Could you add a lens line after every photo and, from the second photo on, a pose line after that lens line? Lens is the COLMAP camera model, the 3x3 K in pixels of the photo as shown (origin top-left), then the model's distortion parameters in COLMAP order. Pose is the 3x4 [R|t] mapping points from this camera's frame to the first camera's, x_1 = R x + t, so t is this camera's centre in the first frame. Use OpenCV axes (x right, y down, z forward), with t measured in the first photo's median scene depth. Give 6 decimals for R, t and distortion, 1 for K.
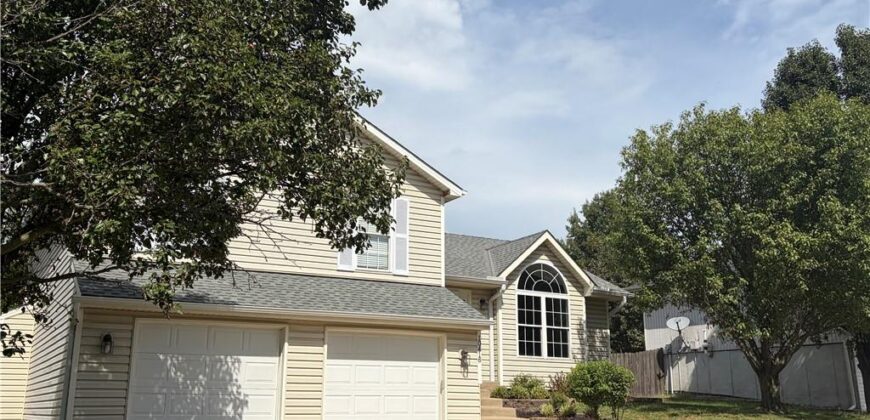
lens RADIAL K [[809.2, 0, 452.2], [0, 809.2, 187.0], [0, 0, 1]] dist [0.049240, 0.000000]
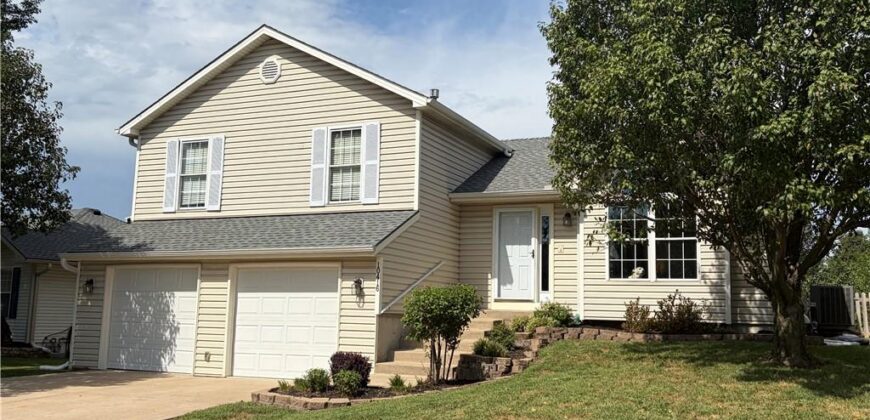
lens RADIAL K [[809.2, 0, 426.0], [0, 809.2, 221.7], [0, 0, 1]] dist [0.049240, 0.000000]
pose [[0.561544, -0.090861, -0.822443, 0.798807], [0.197086, 0.980034, 0.026295, 0.123930], [0.803633, -0.176858, 0.568239, 0.530115]]
